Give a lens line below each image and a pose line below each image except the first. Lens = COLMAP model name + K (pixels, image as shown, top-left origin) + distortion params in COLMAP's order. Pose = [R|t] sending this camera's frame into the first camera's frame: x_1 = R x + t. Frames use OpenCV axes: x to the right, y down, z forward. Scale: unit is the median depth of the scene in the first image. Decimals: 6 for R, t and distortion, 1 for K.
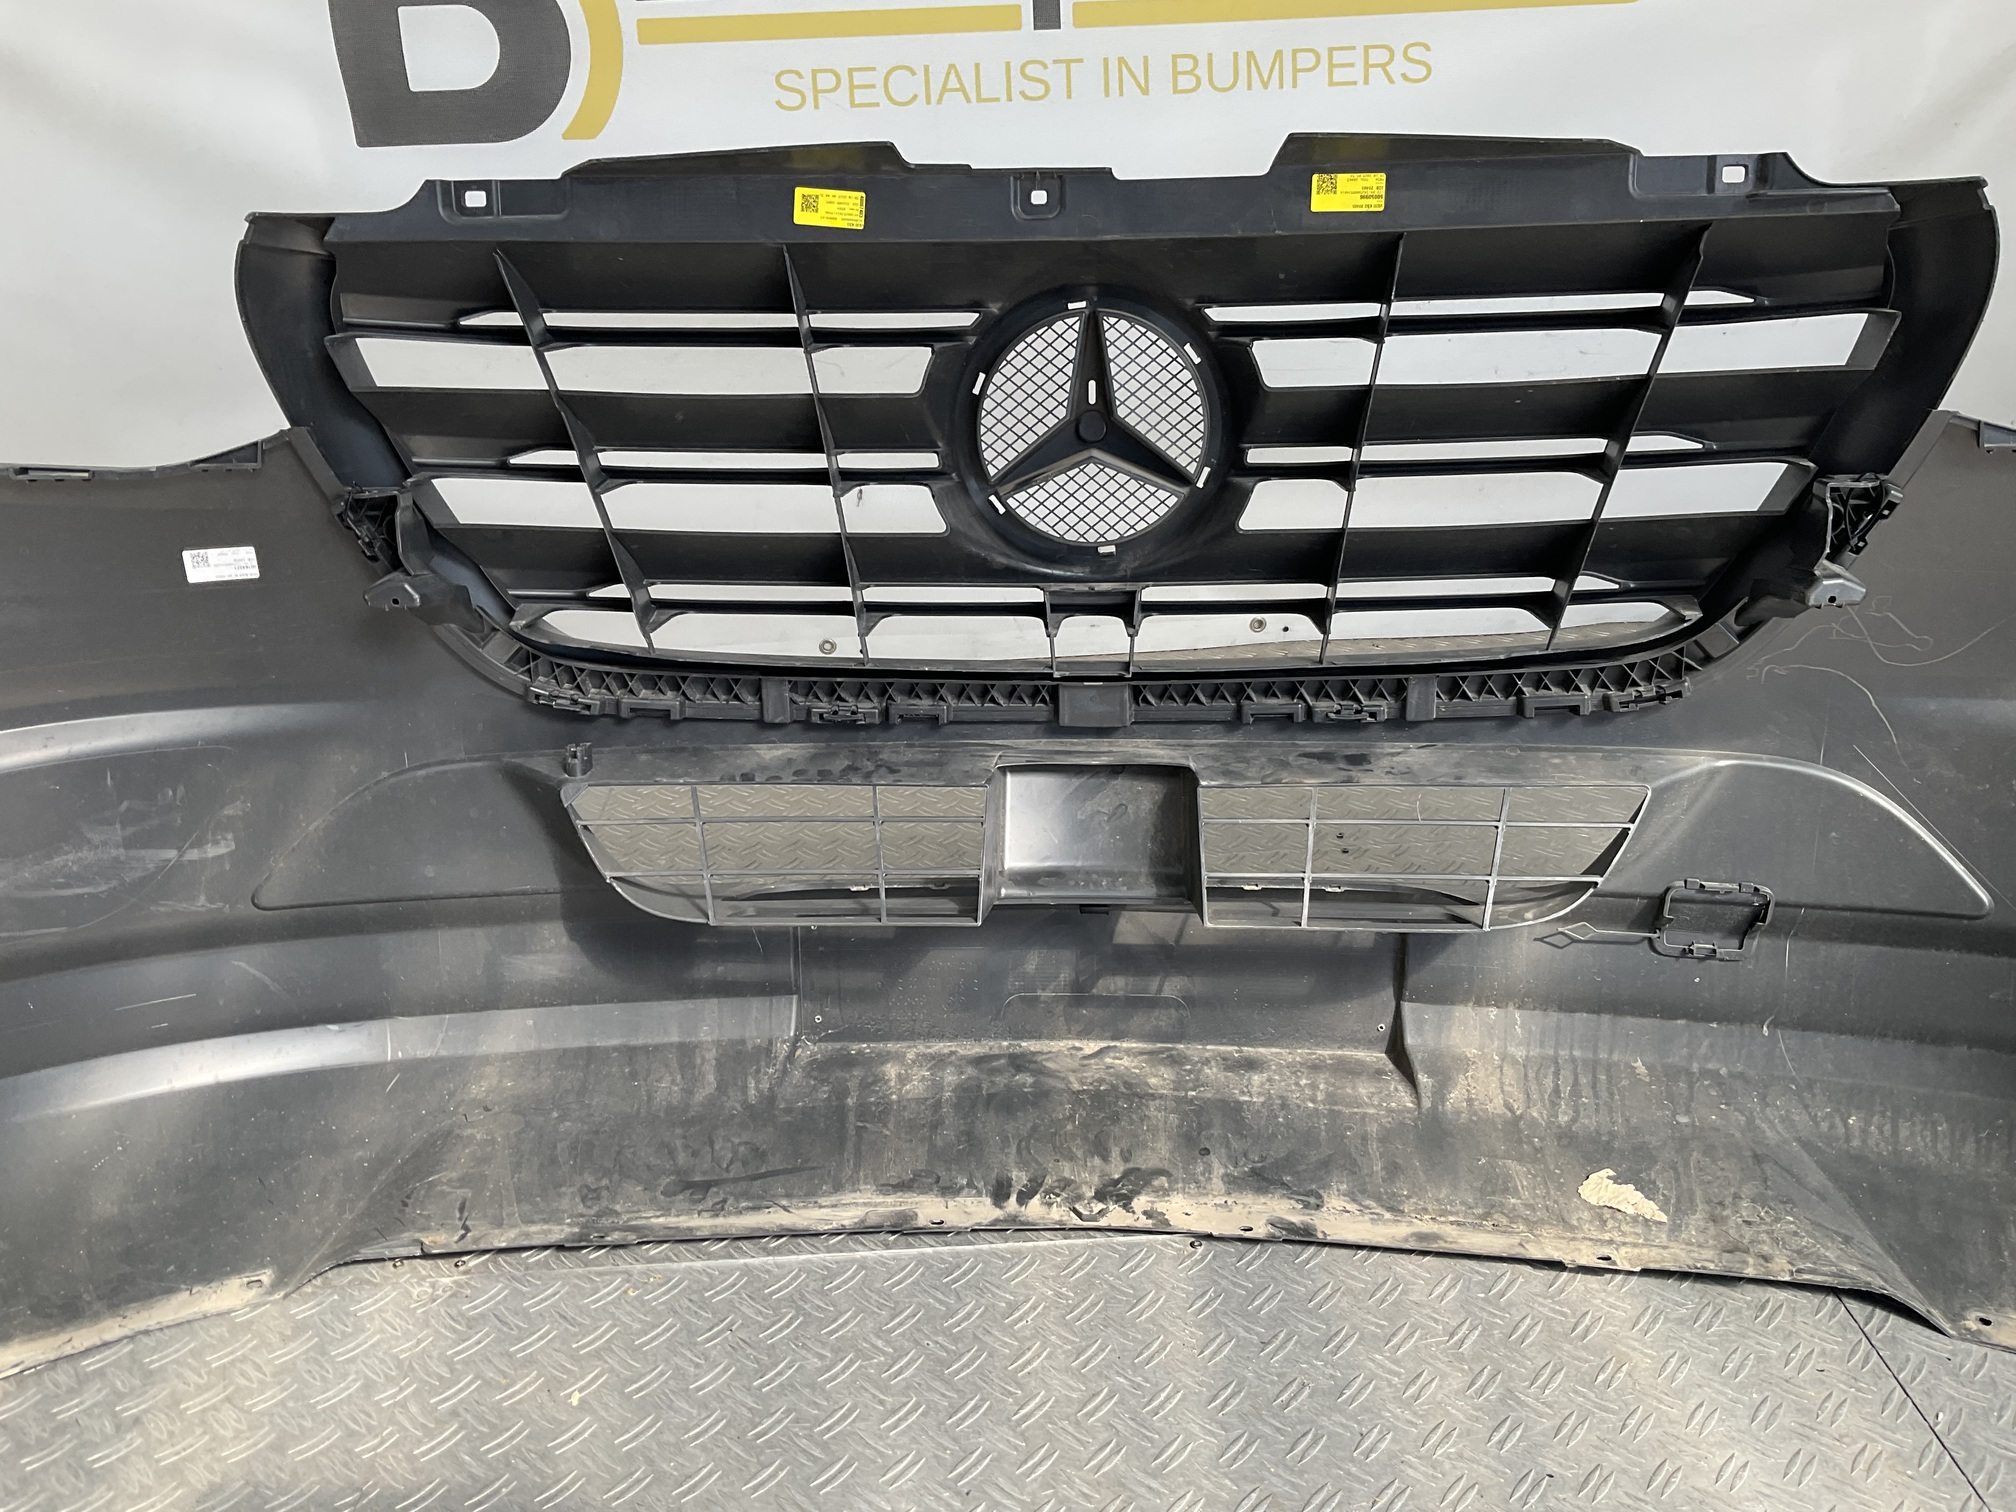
lens RADIAL K [[1661.6, 0, 1006.6], [0, 1661.6, 751.2], [0, 0, 1]] dist [0.117410, -0.240604]
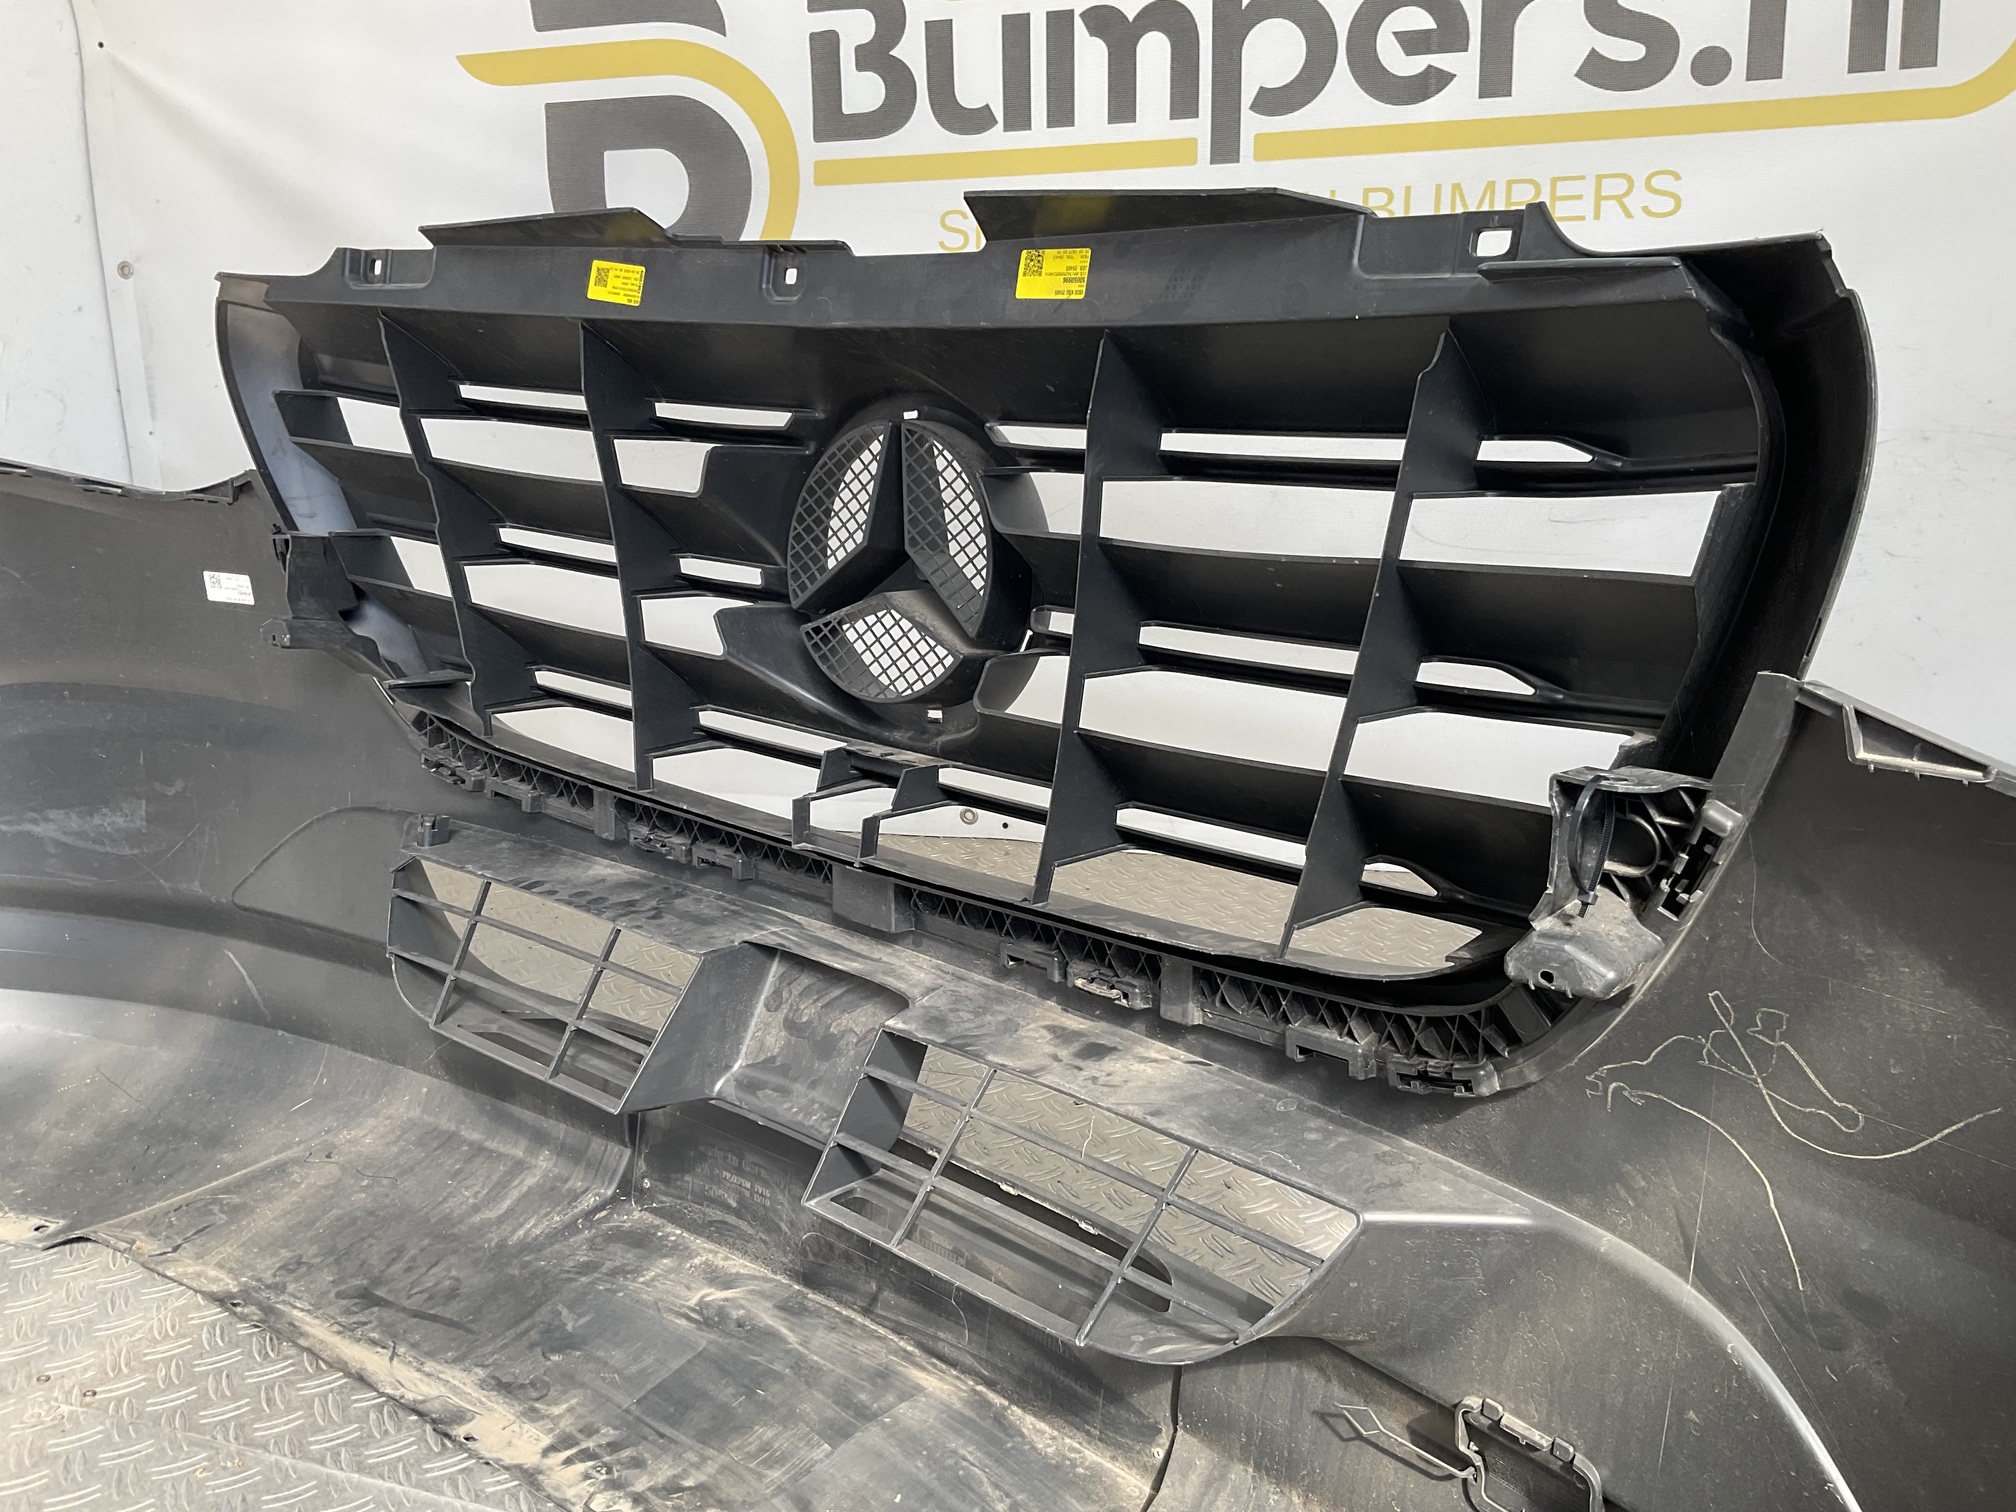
lens RADIAL K [[1707.7, 0, 969.8], [0, 1707.7, 754.6], [0, 0, 1]] dist [0.121291, -0.196714]
pose [[0.789243, 0.179071, -0.587392, 0.593747], [-0.239683, 0.970498, -0.026183, -0.089216], [0.565375, 0.161453, 0.808879, 0.362352]]
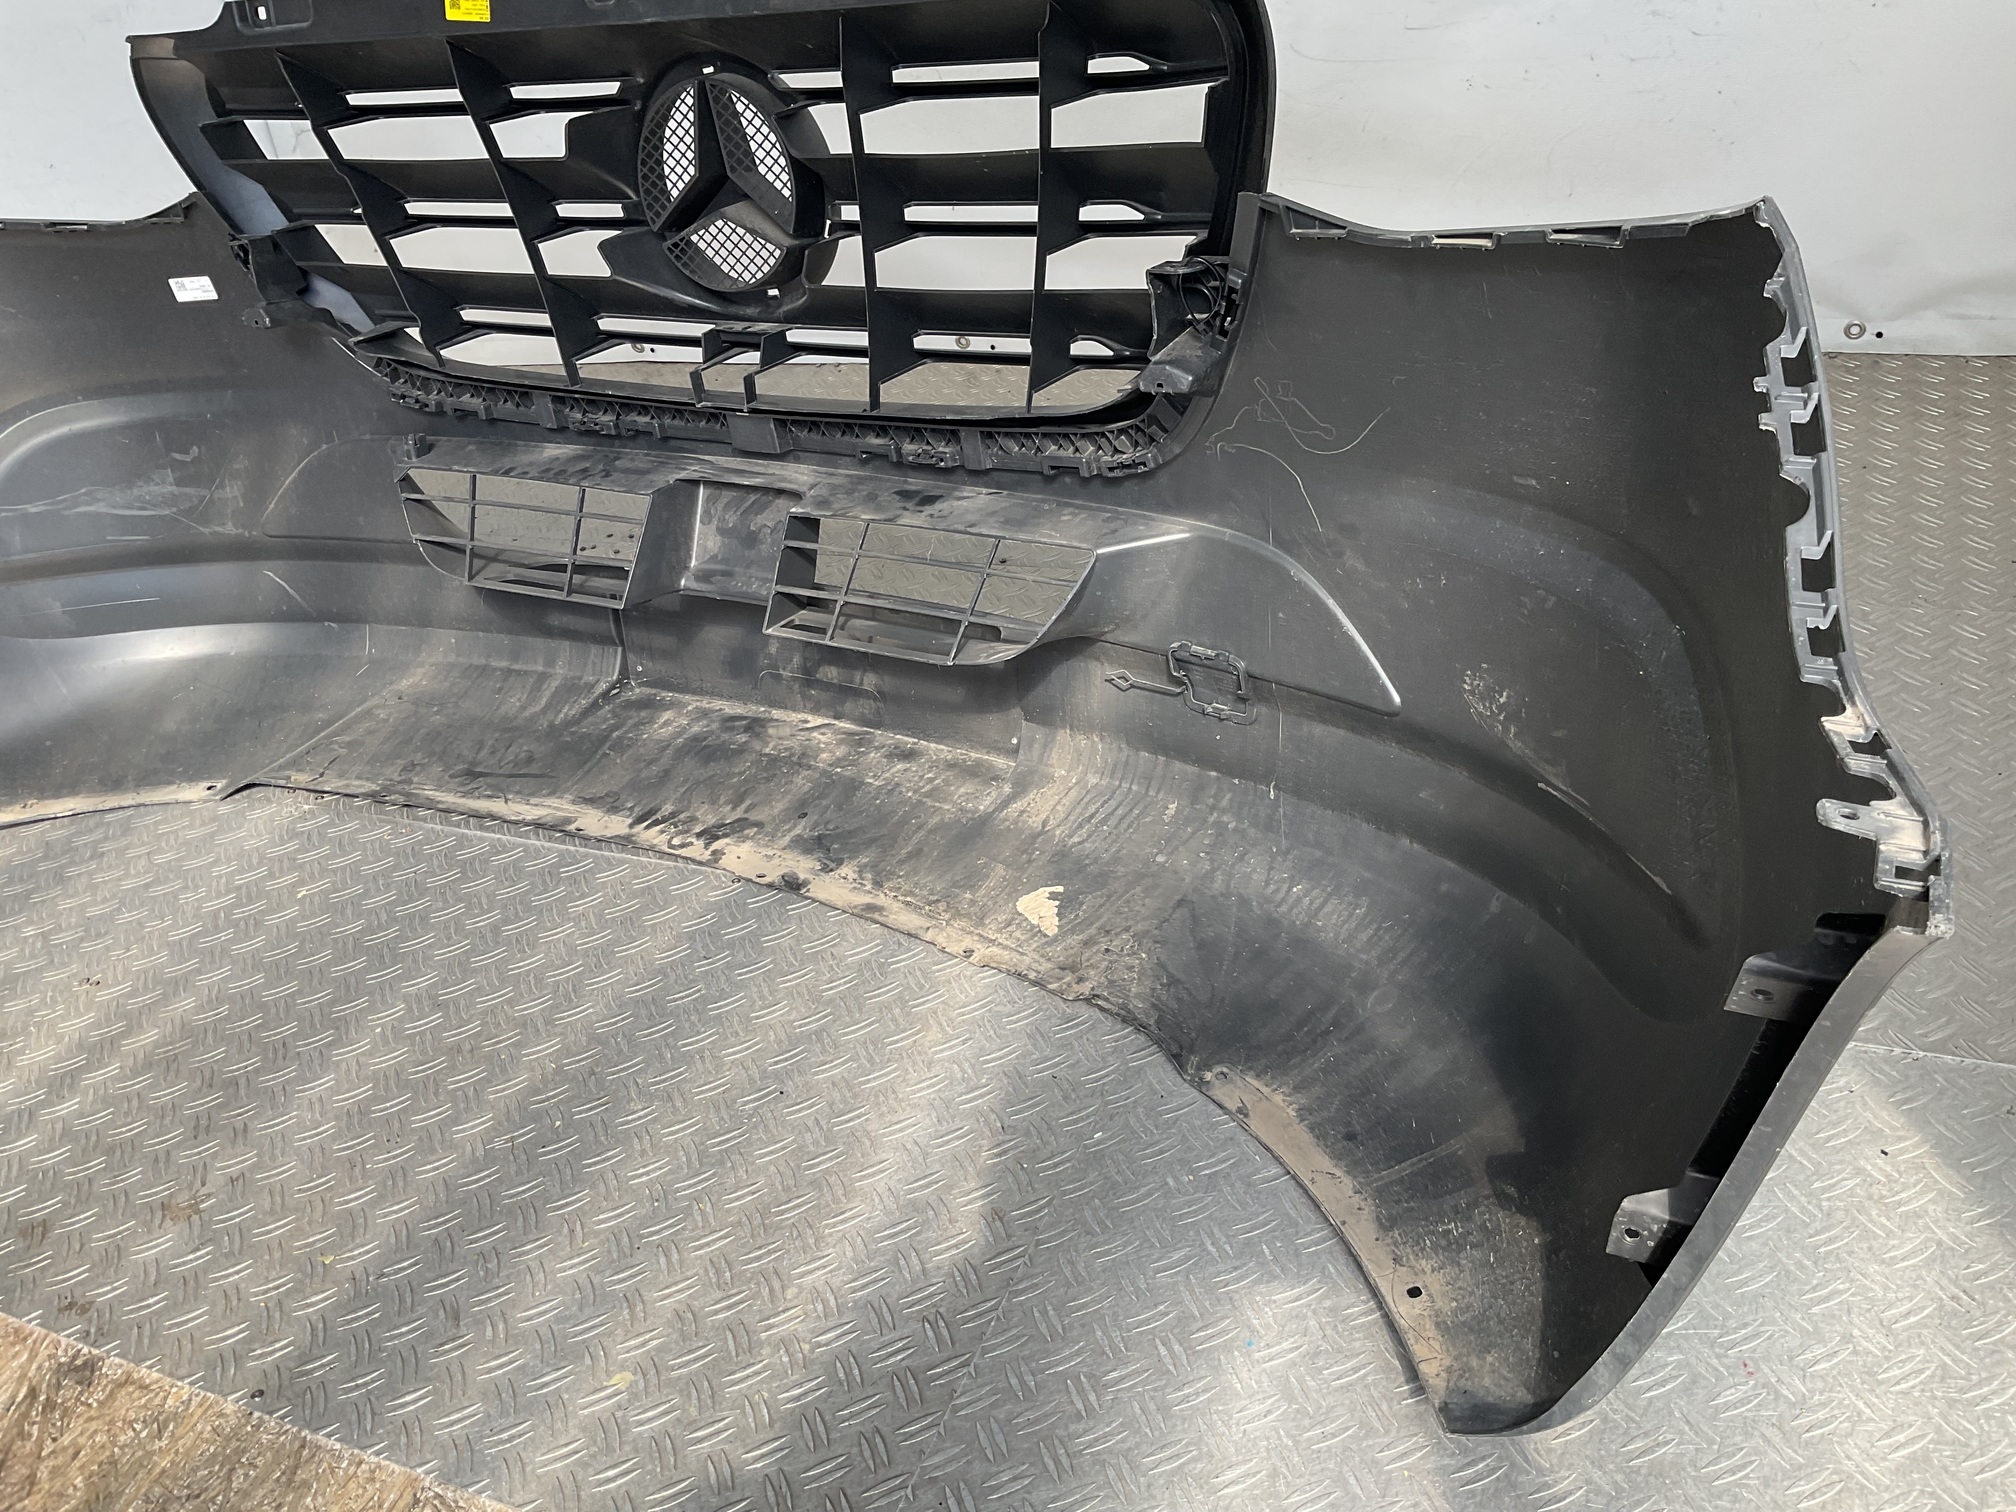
lens RADIAL K [[1661.6, 0, 1006.6], [0, 1661.6, 751.2], [0, 0, 1]] dist [0.117410, -0.240604]
pose [[0.882045, 0.153208, -0.445561, 0.797694], [-0.056626, 0.973272, 0.222564, -0.084419], [0.467751, -0.171081, 0.867145, 0.033392]]
